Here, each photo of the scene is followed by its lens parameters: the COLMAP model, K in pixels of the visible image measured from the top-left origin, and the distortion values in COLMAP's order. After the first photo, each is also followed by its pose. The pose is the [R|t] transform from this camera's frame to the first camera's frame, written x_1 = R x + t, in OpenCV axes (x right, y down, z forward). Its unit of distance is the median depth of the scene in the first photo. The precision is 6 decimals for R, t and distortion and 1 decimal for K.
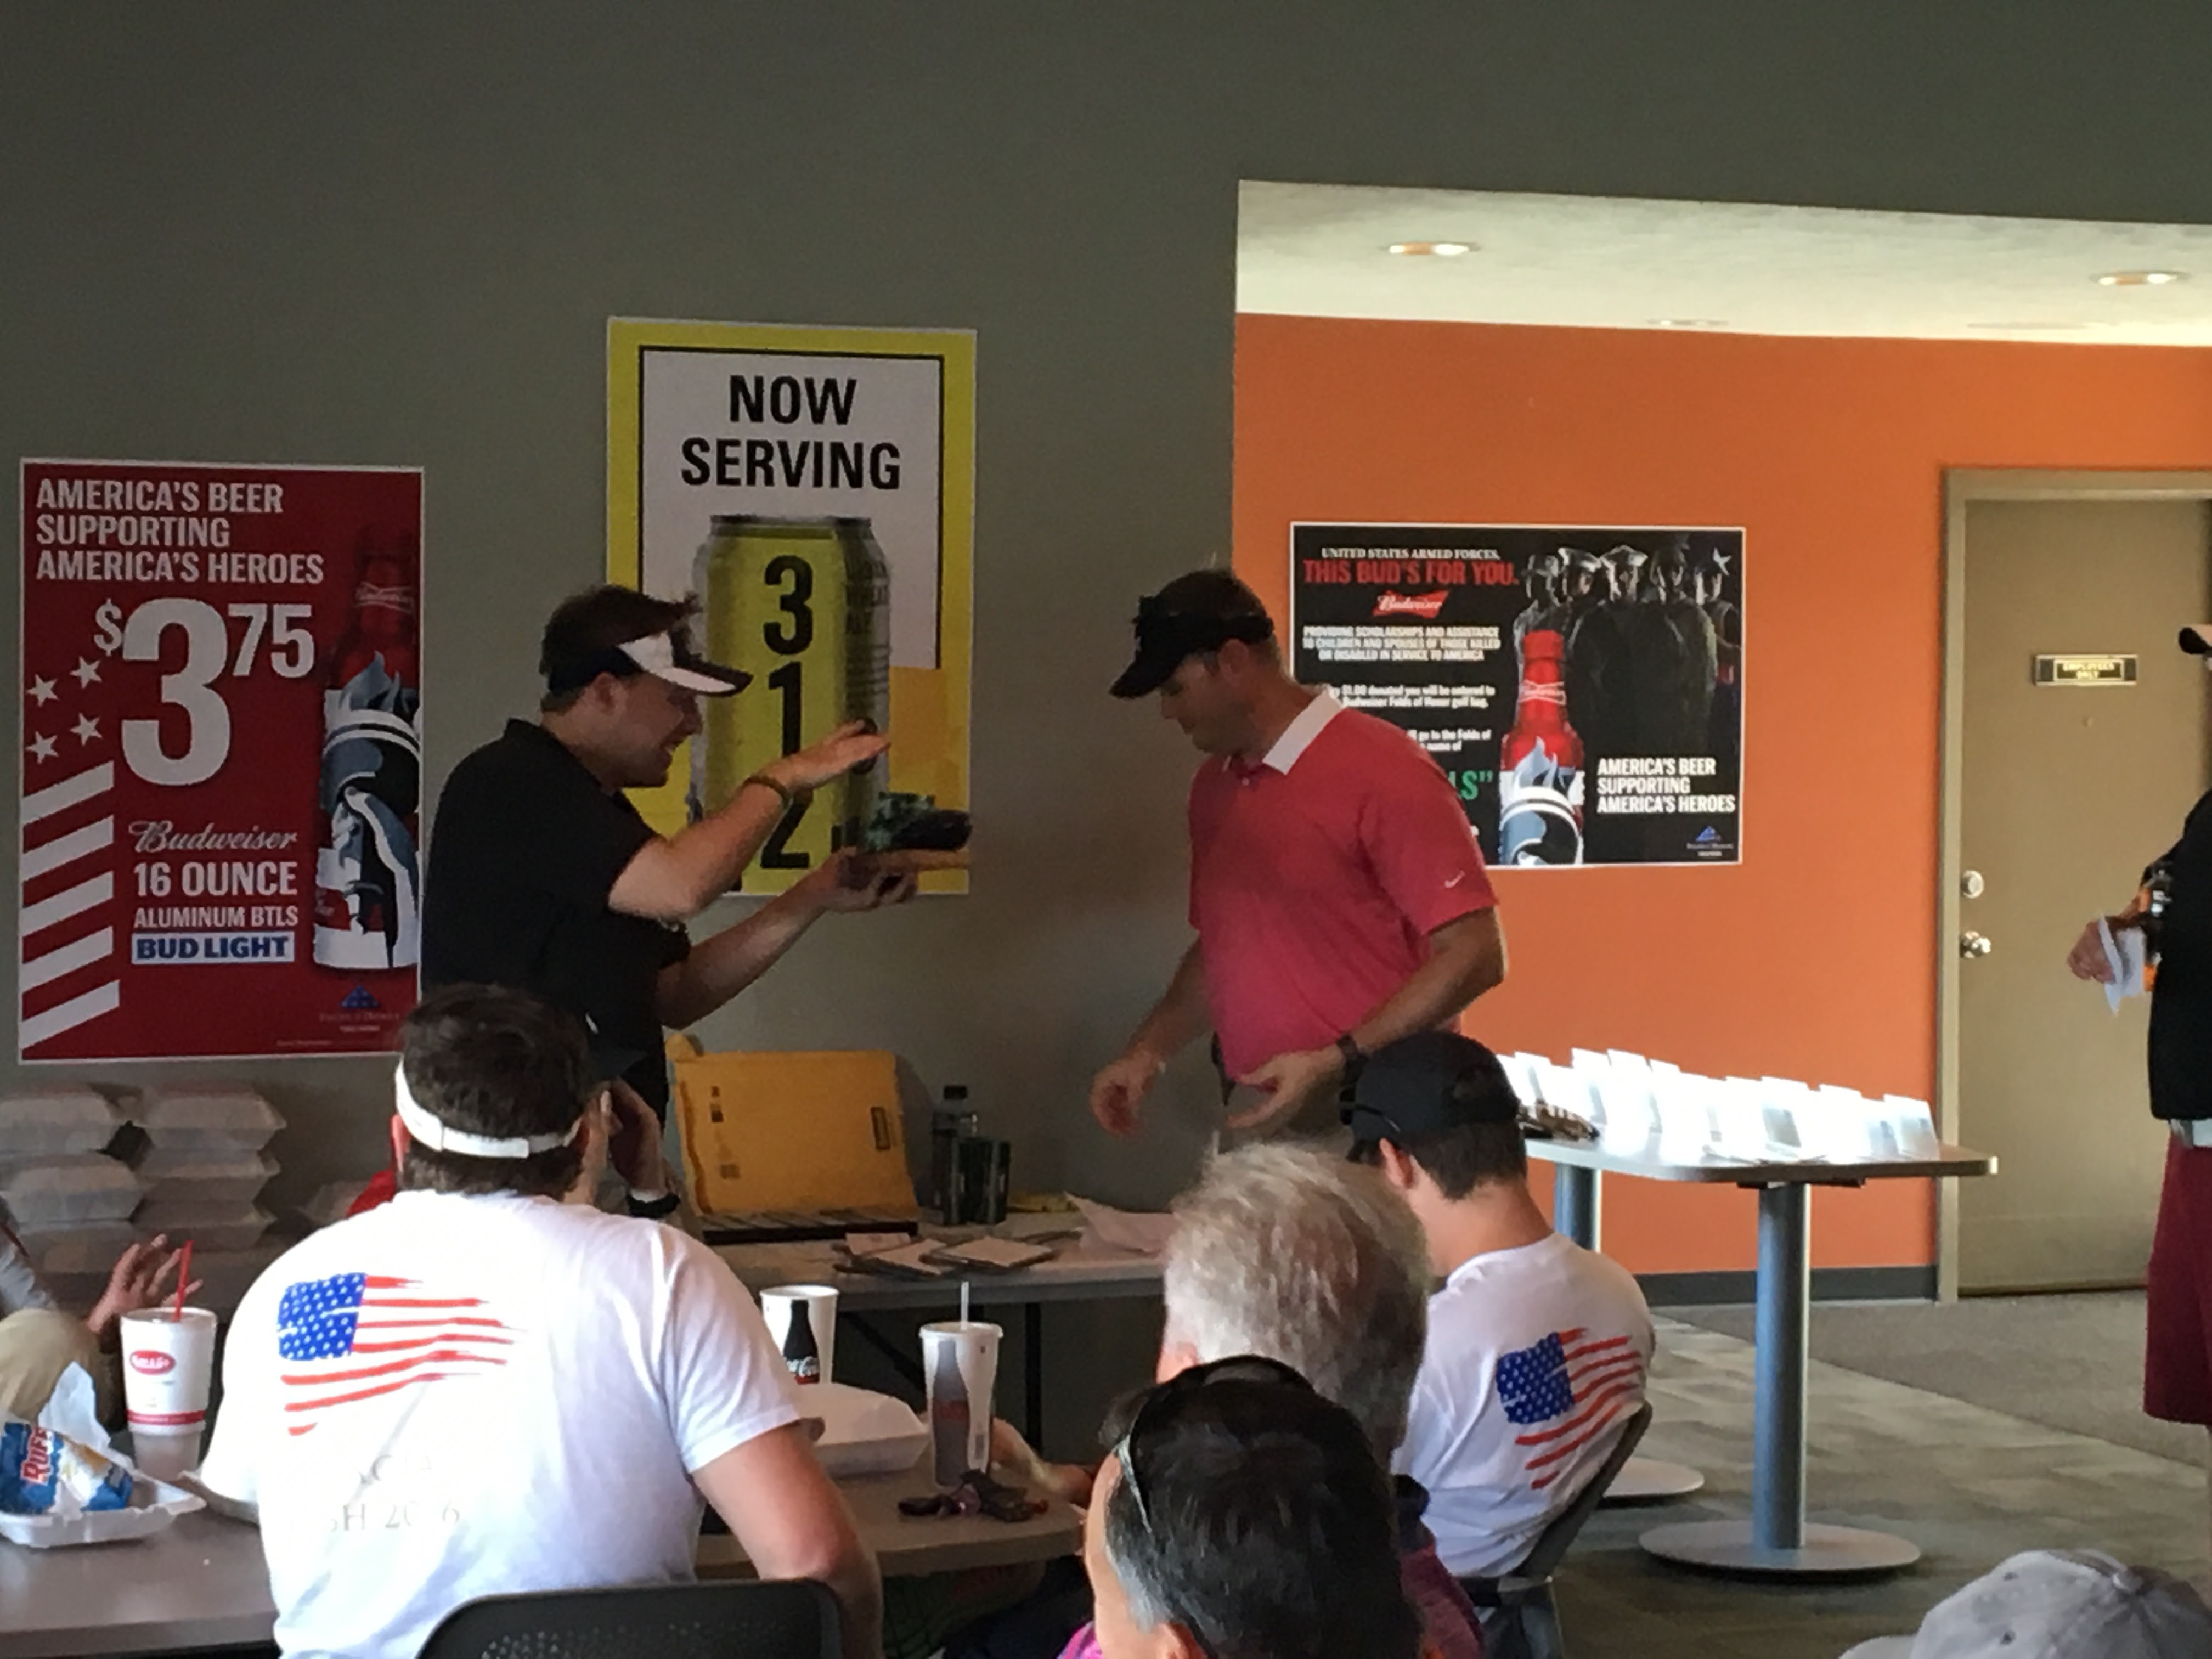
lens RADIAL K [[5061.4, 0, 1110.4], [0, 5061.4, 820.5], [0, 0, 1]] dist [0.091934, 0.000000]
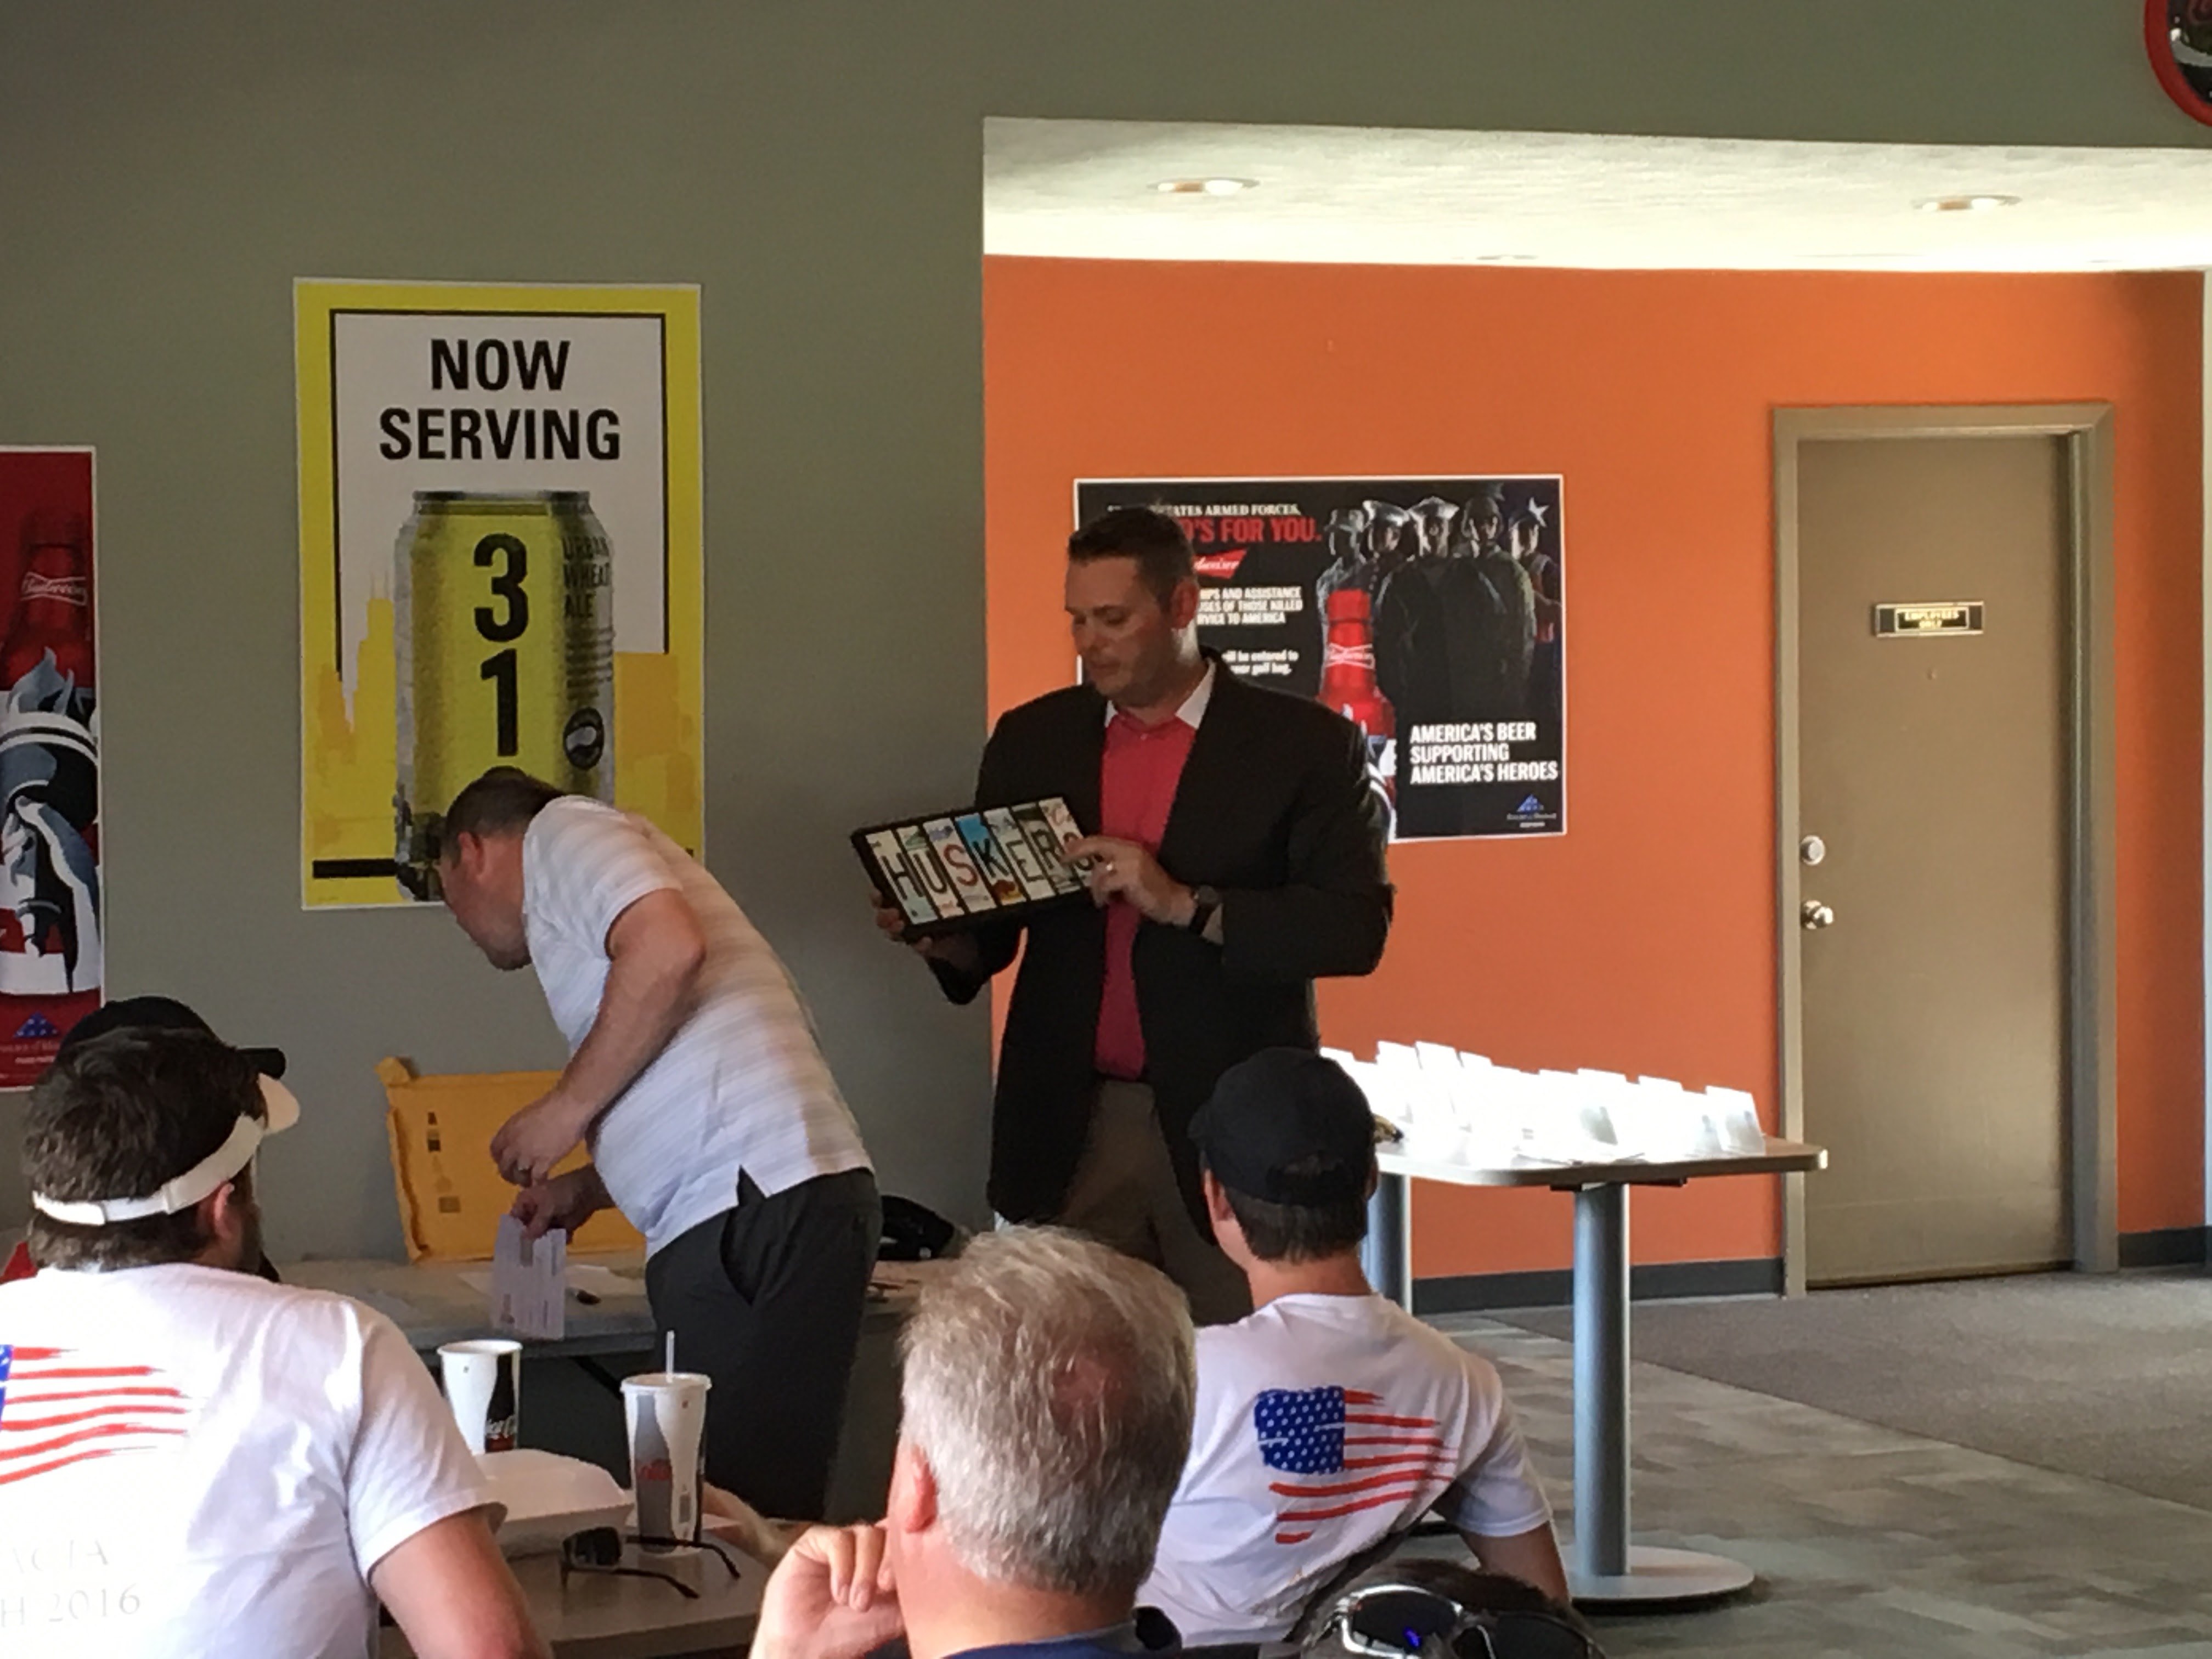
lens RADIAL K [[5352.2, 0, 1118.4], [0, 5352.2, 813.2], [0, 0, 1]] dist [0.089493, 0.000000]
pose [[0.999261, -0.021905, 0.031590, 0.016761], [0.021722, 0.999745, 0.006135, -0.005074], [-0.031716, -0.005445, 0.999482, 0.022886]]
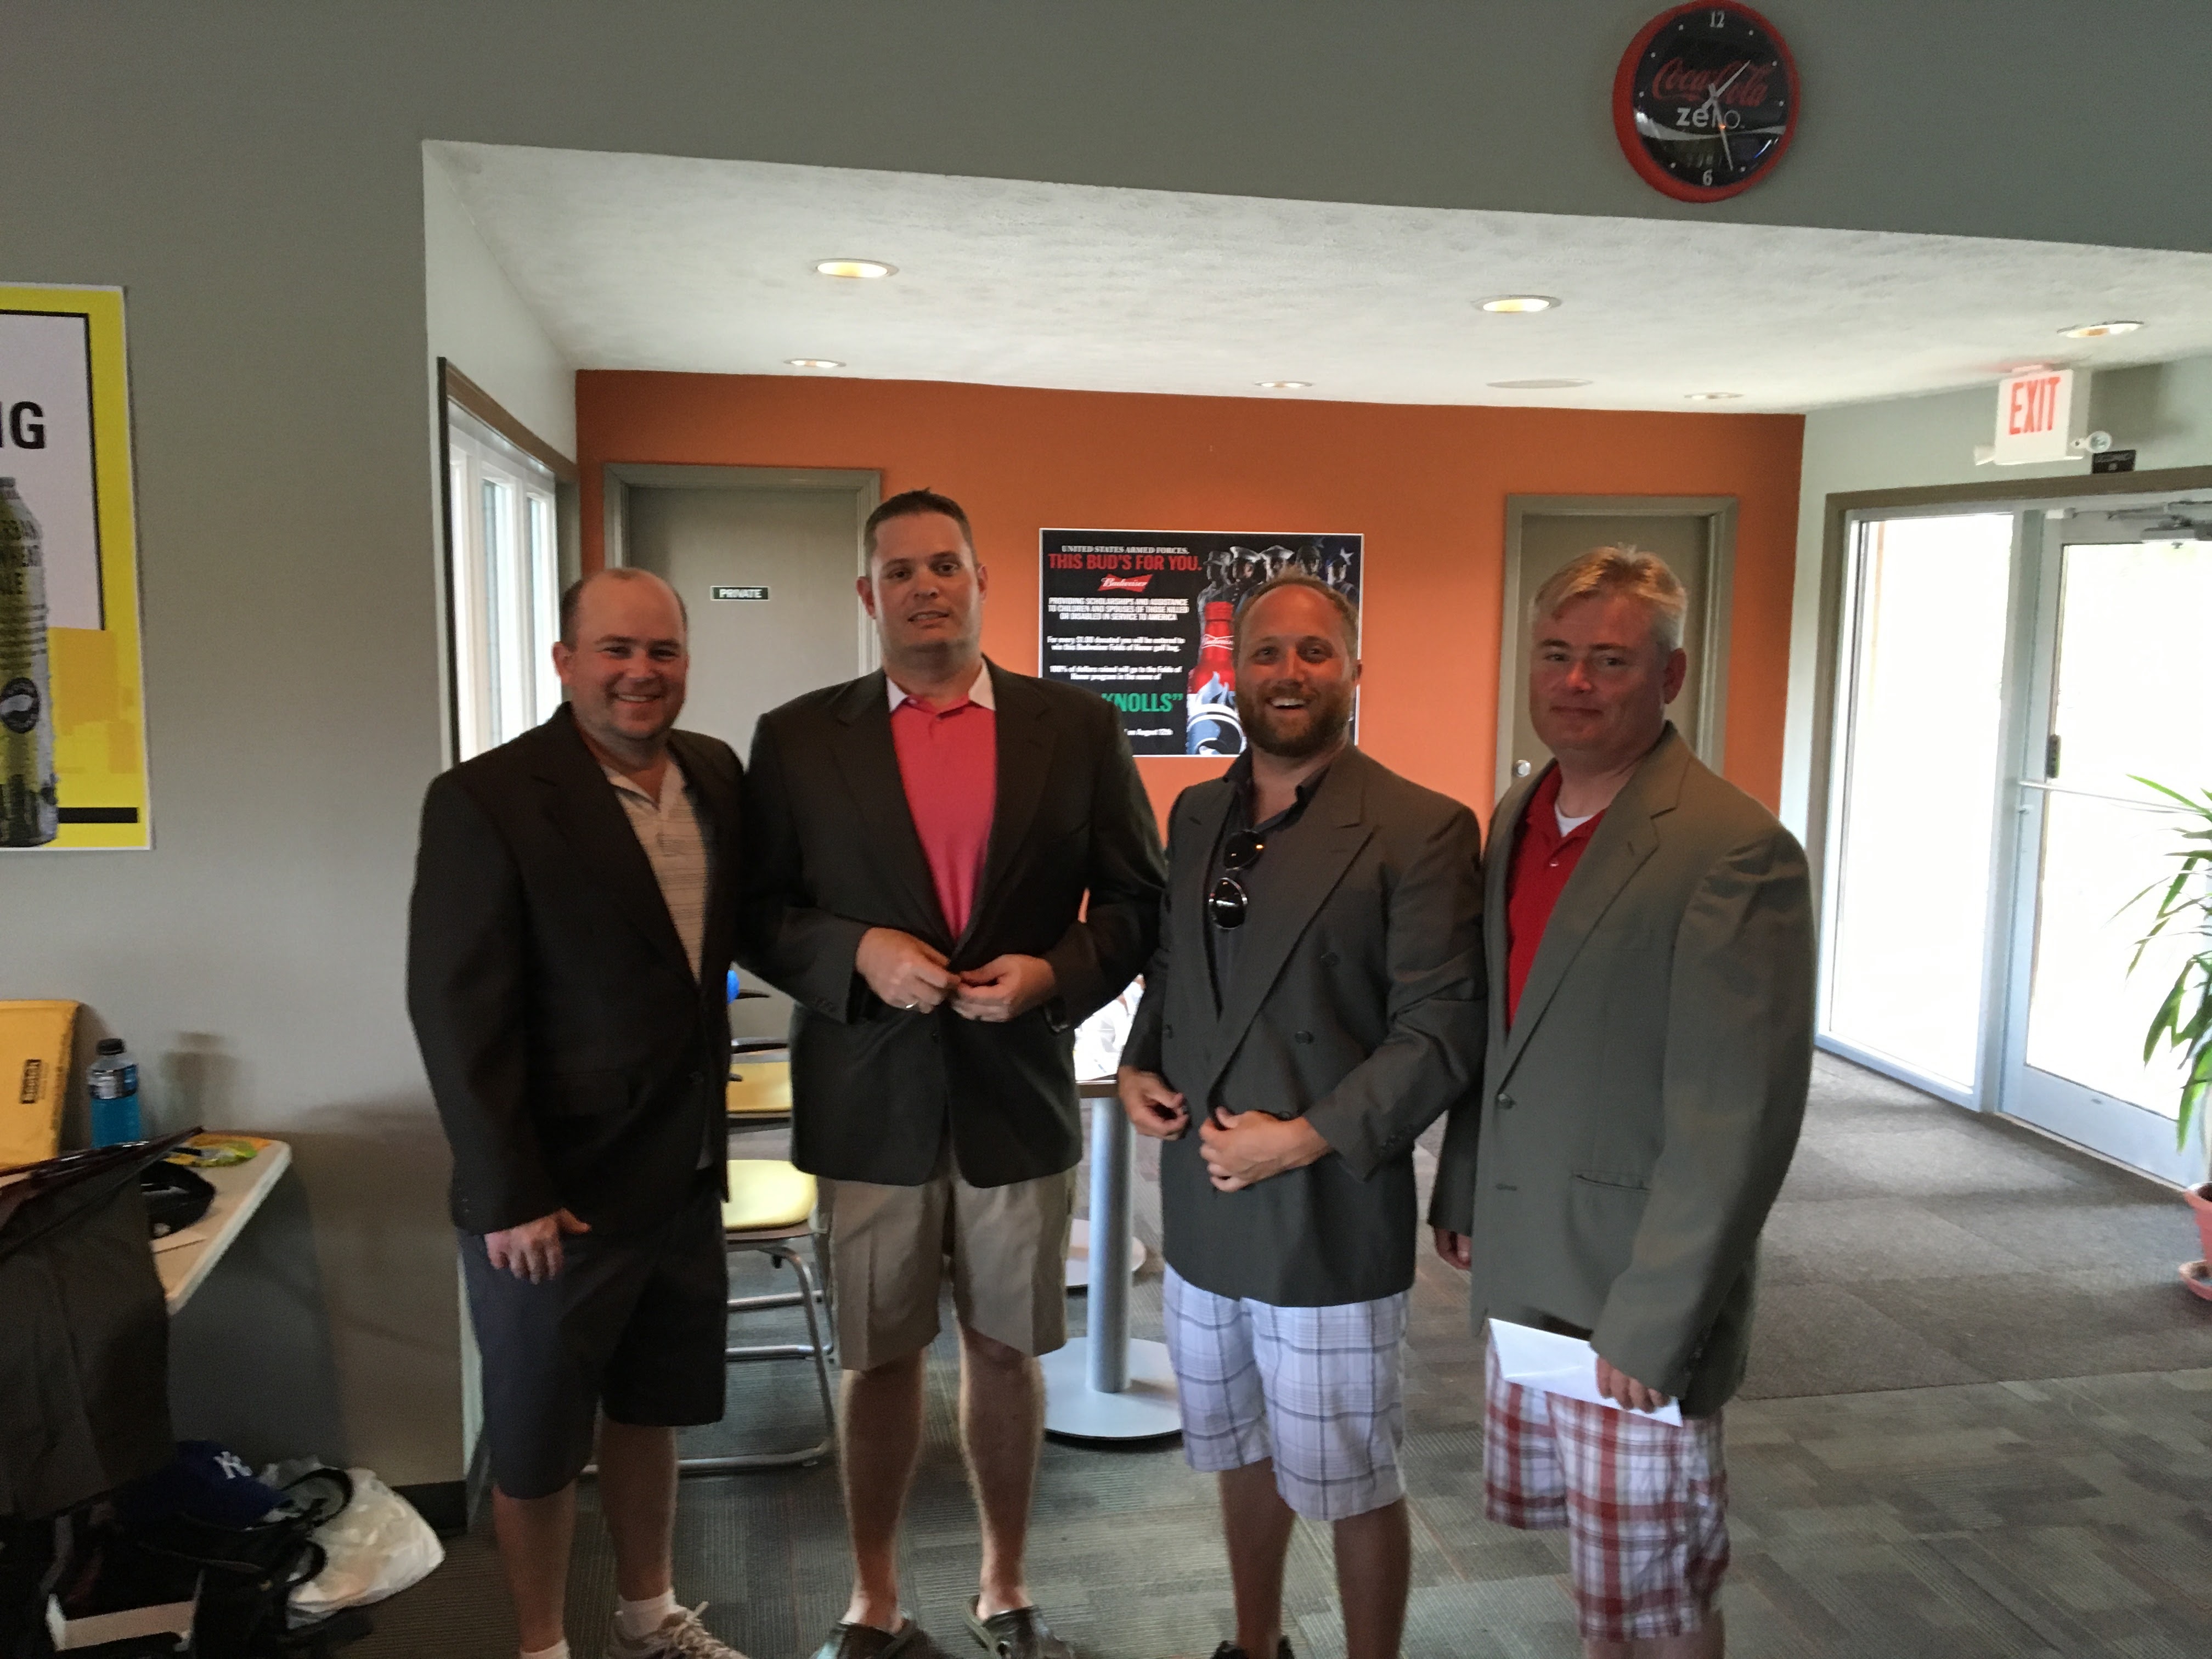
lens RADIAL K [[1870.5, 0, 1099.7], [0, 1870.5, 828.7], [0, 0, 1]] dist [0.076519, -0.096527]
pose [[0.983618, 0.029062, -0.177908, 0.231996], [-0.014076, 0.996288, 0.084925, -0.025456], [0.179715, -0.081030, 0.980376, 0.664253]]
